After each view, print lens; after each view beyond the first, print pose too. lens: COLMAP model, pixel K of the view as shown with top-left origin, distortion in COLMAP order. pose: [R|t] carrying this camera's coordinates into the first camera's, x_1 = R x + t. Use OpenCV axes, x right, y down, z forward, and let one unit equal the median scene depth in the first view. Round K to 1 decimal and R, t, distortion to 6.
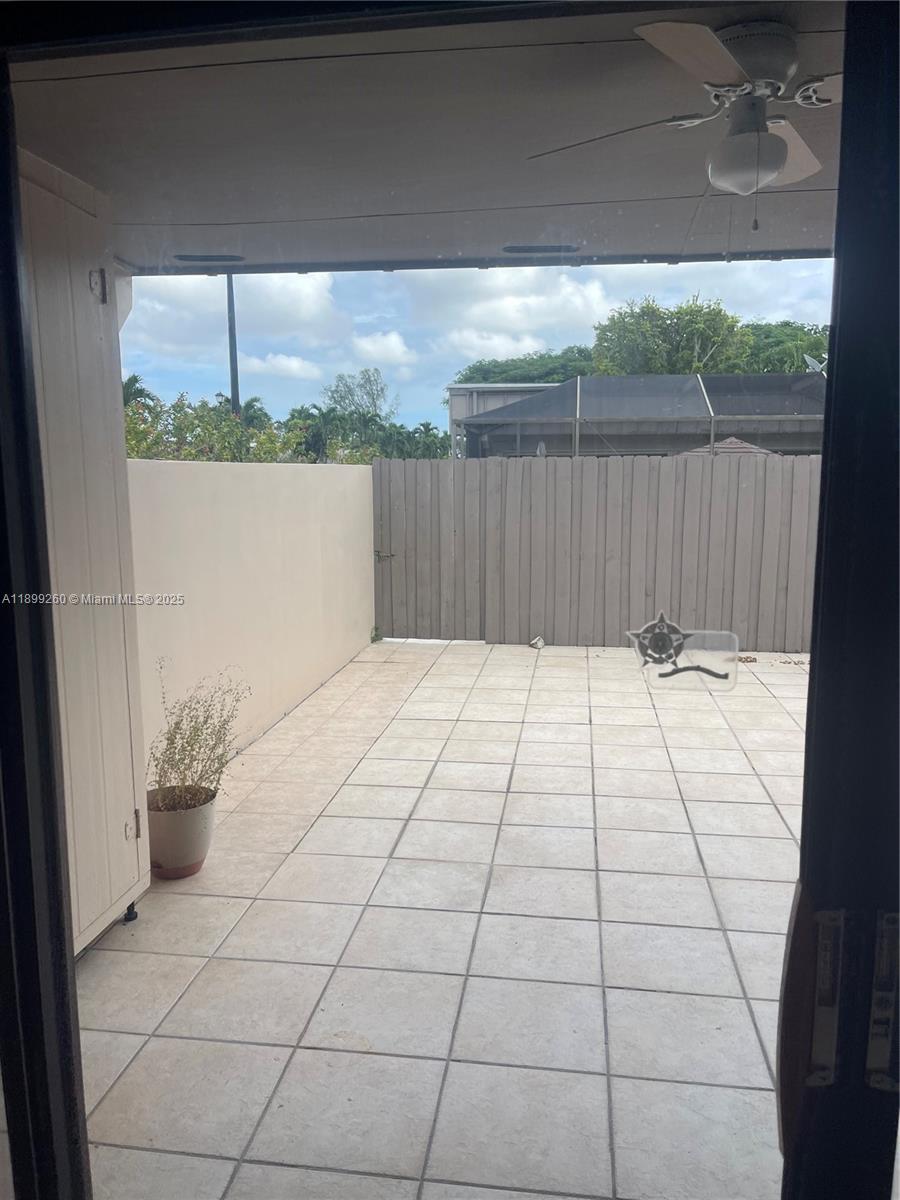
lens RADIAL K [[912.9, 0, 443.5], [0, 912.9, 607.8], [0, 0, 1]] dist [0.073186, -0.090837]
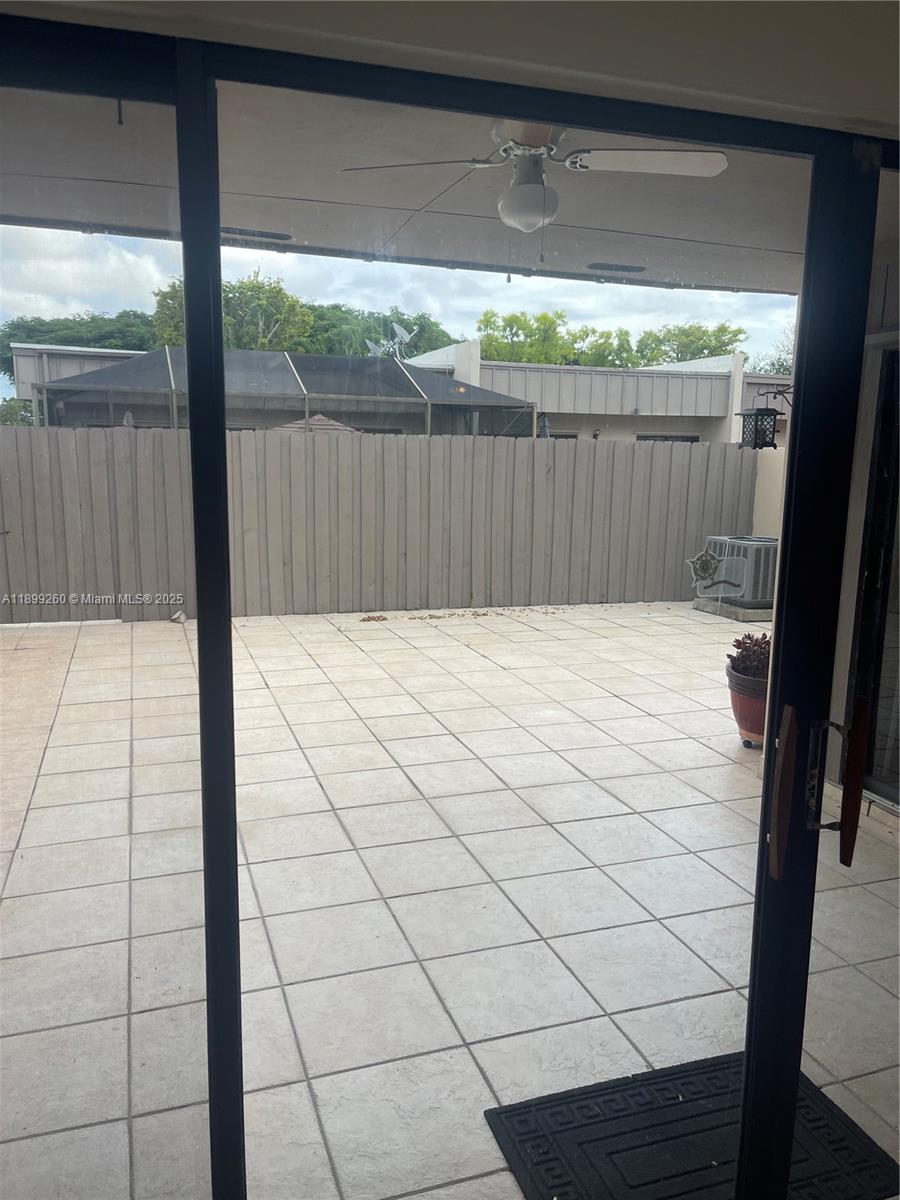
lens RADIAL K [[912.9, 0, 445.4], [0, 912.9, 603.6], [0, 0, 1]] dist [0.073186, -0.090837]
pose [[0.890338, -0.063977, 0.450782, -0.129459], [0.053036, 0.997911, 0.036879, 0.003144], [-0.452200, -0.008927, 0.891872, -0.027187]]
